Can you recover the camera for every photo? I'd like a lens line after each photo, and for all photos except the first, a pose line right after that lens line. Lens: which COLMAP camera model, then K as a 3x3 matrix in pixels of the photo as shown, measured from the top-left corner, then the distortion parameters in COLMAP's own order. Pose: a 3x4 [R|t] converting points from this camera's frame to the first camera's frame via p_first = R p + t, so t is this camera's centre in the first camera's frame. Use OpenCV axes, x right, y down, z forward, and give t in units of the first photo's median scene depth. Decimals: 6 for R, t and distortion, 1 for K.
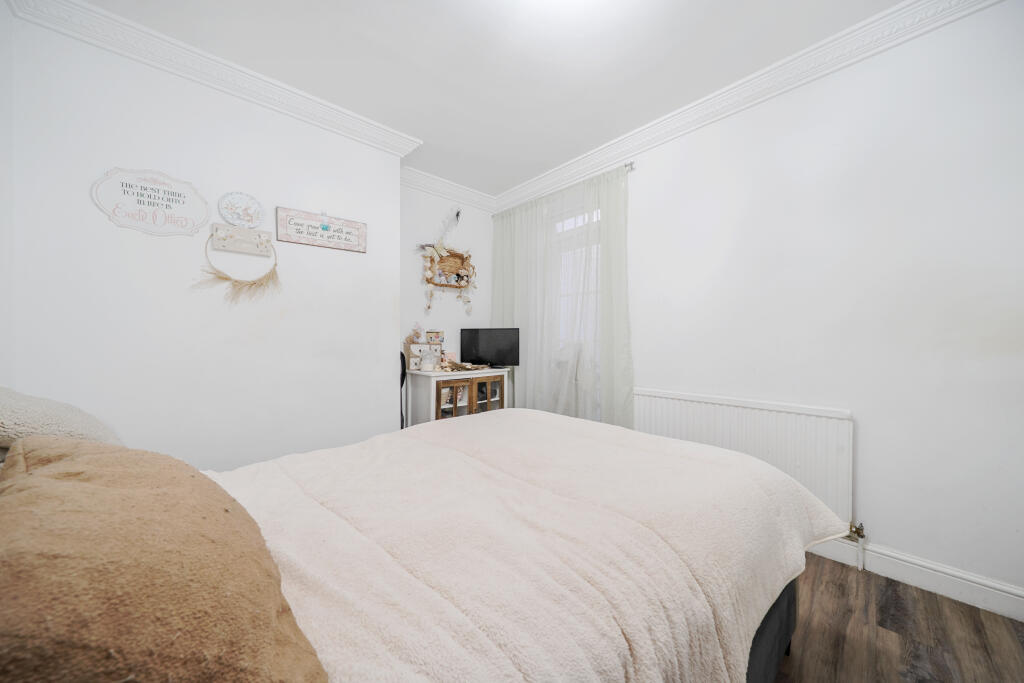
lens RADIAL K [[352.2, 0, 509.6], [0, 352.2, 338.5], [0, 0, 1]] dist [-0.002012, -0.000279]
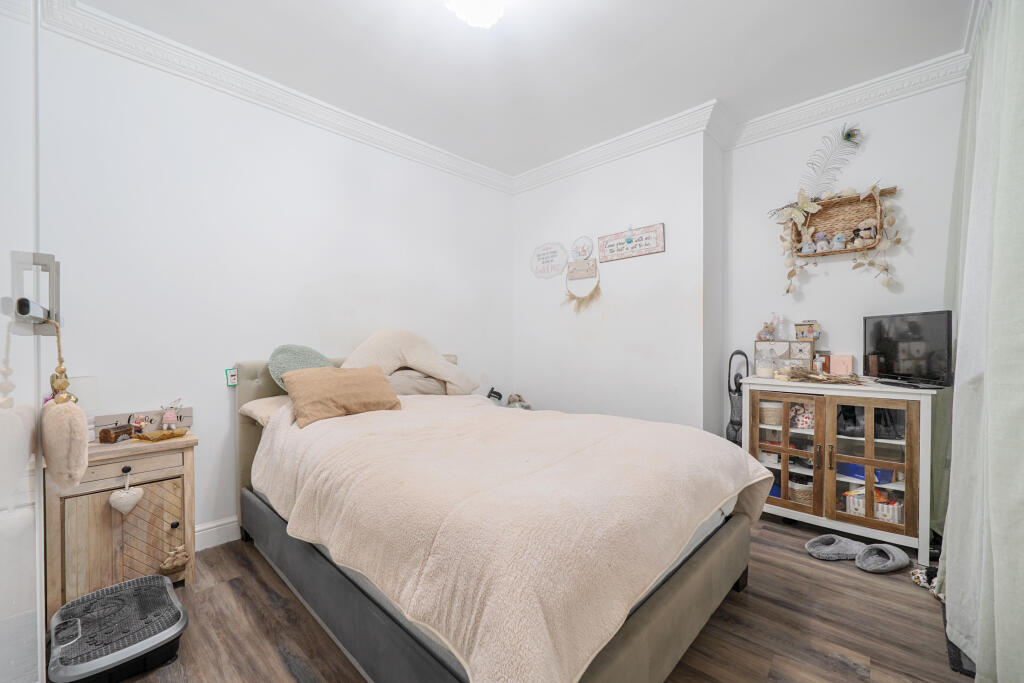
lens RADIAL K [[403.7, 0, 510.6], [0, 403.7, 341.0], [0, 0, 1]] dist [0.001137, 0.000309]
pose [[0.083231, 0.003567, -0.996524, 0.601504], [0.012721, 0.999908, 0.004641, 0.003350], [0.996449, -0.013063, 0.083178, 0.386073]]
